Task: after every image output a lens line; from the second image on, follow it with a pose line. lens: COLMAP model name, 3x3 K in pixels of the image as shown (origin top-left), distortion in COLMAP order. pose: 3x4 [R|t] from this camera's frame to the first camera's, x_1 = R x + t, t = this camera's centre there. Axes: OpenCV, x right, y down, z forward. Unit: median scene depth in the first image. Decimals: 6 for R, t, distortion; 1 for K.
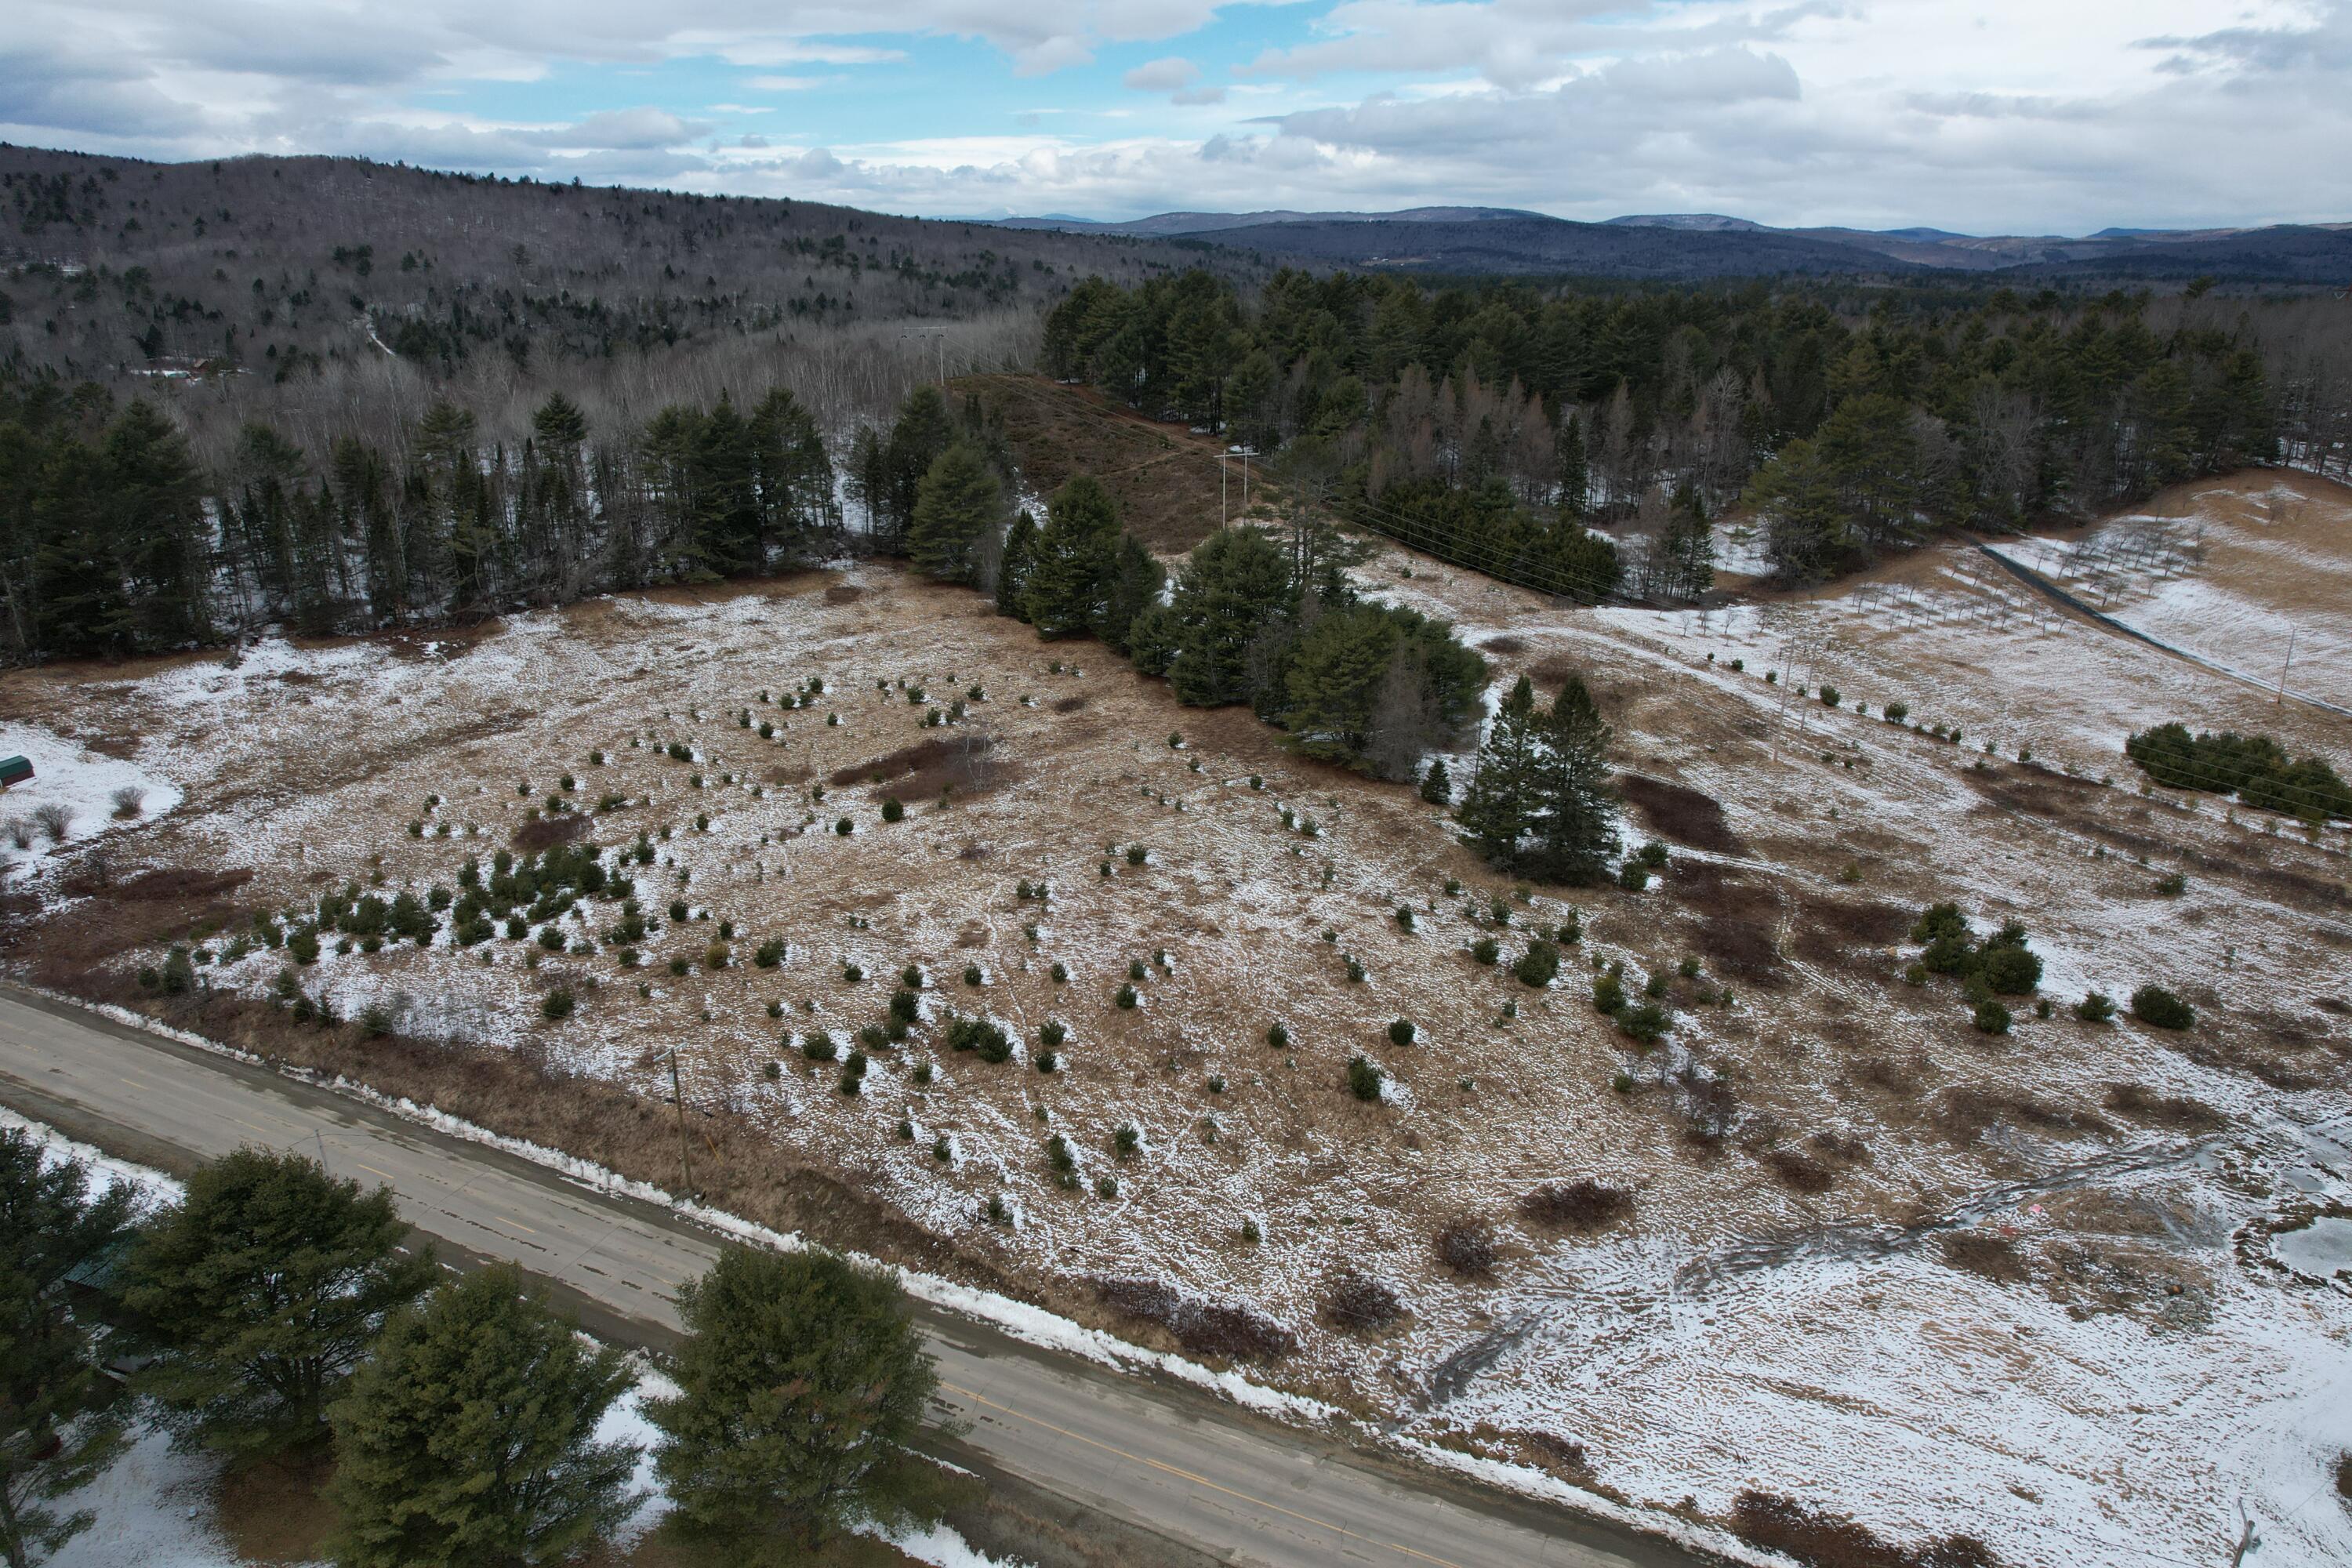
lens RADIAL K [[1504.6, 0, 1172.8], [0, 1504.6, 790.1], [0, 0, 1]] dist [-0.075350, 0.065253]
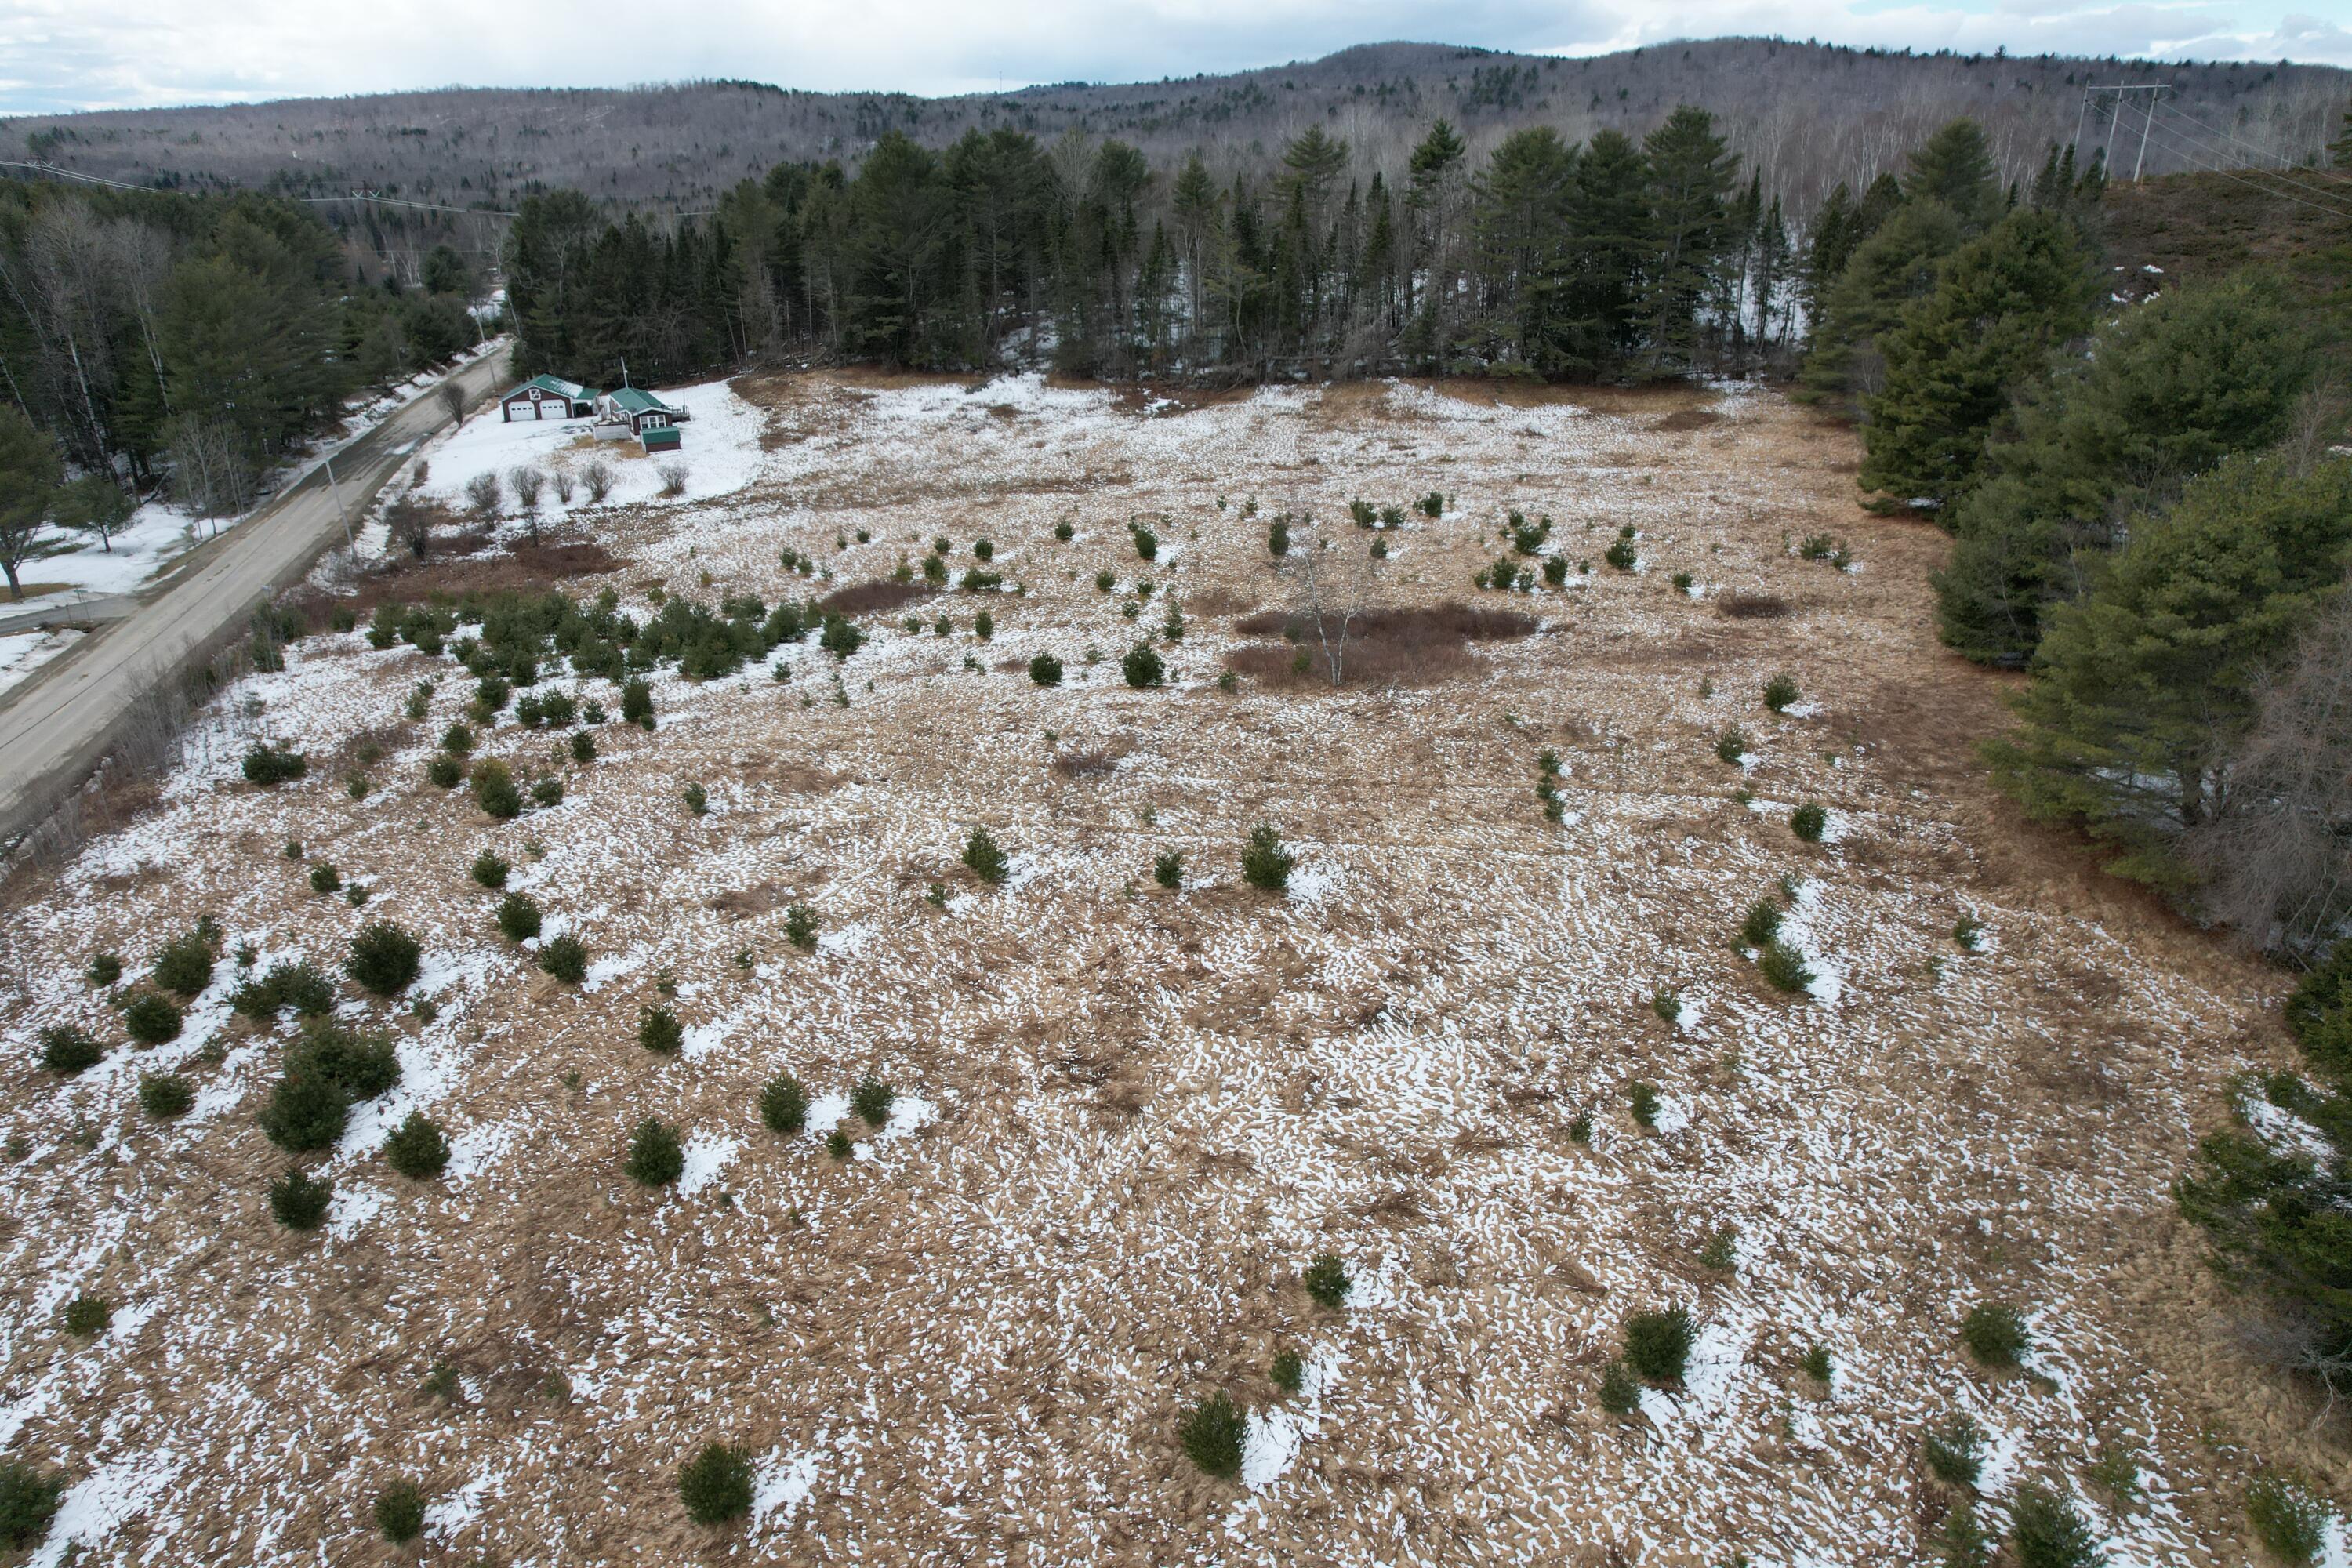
lens RADIAL K [[1504.6, 0, 1172.8], [0, 1504.6, 790.1], [0, 0, 1]] dist [-0.075350, 0.065253]
pose [[0.652211, 0.285731, -0.702125, 0.249546], [-0.248491, 0.955648, 0.158078, -0.037318], [0.716152, 0.071371, 0.694286, 0.688589]]
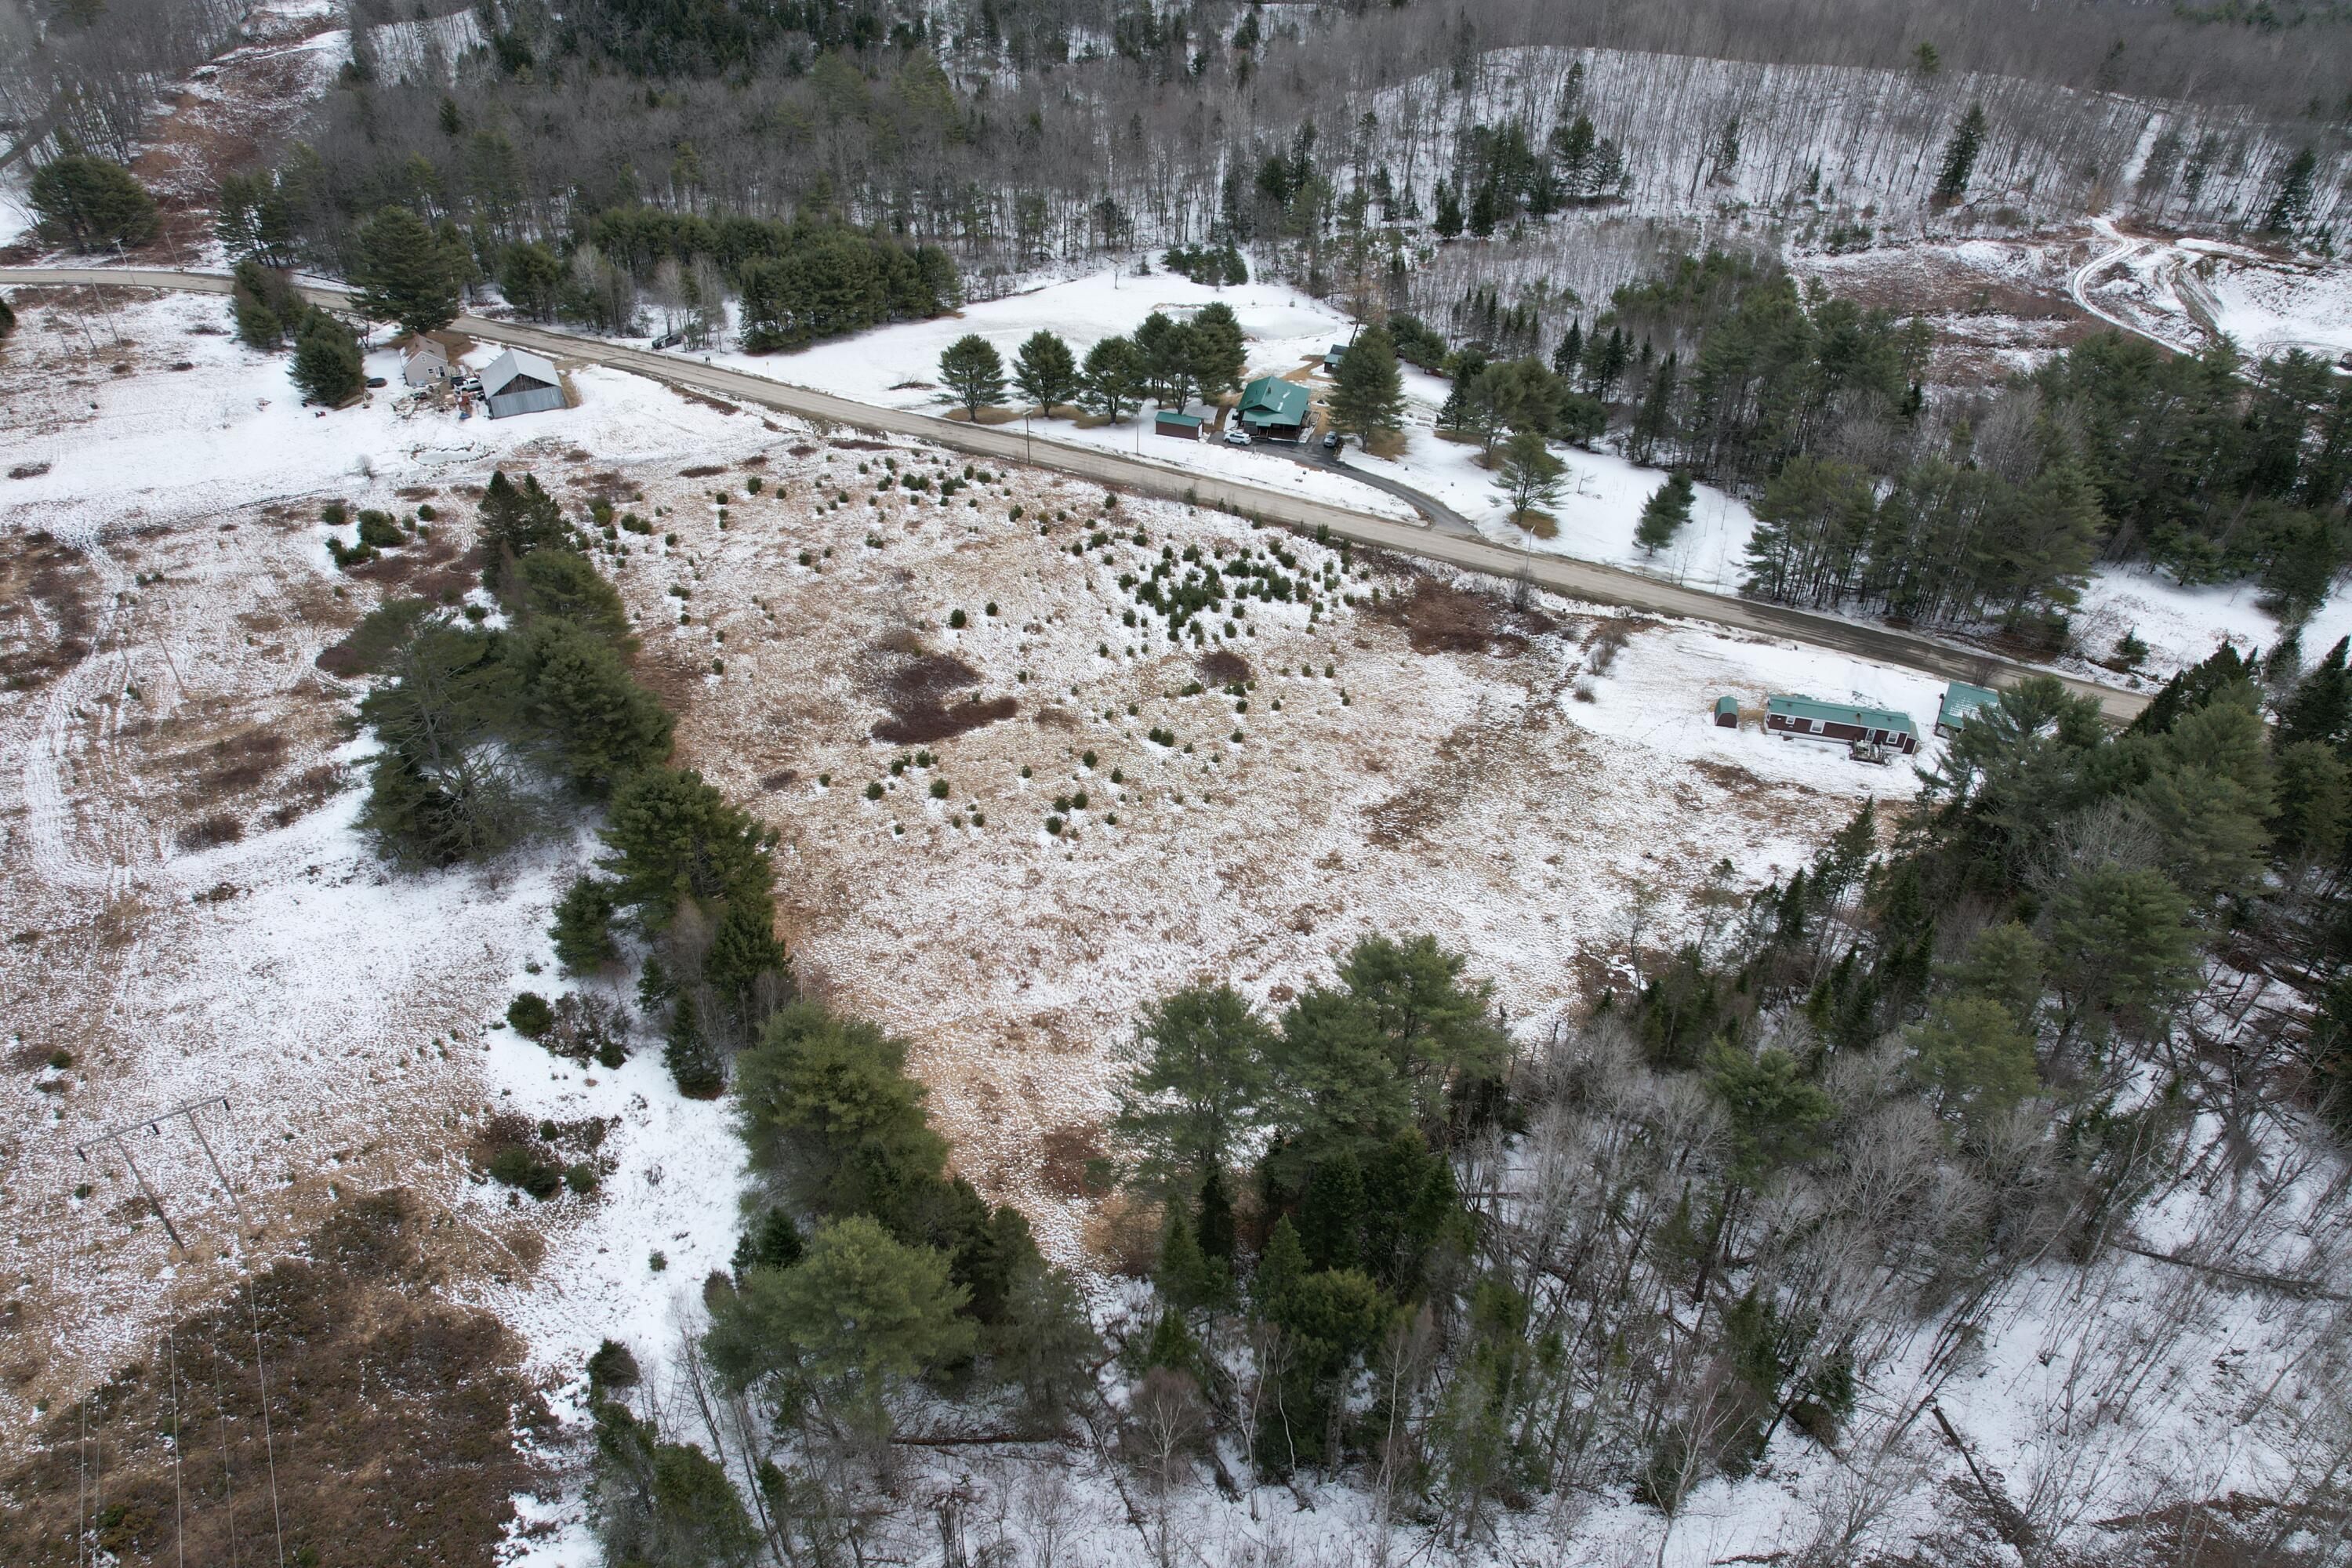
lens RADIAL K [[1504.6, 0, 1172.8], [0, 1504.6, 790.1], [0, 0, 1]] dist [-0.075350, 0.065253]
pose [[-0.999042, -0.039302, 0.019254, -0.460770], [-0.006559, 0.569434, 0.822011, -1.139561], [-0.043271, 0.821097, -0.569147, 2.106624]]
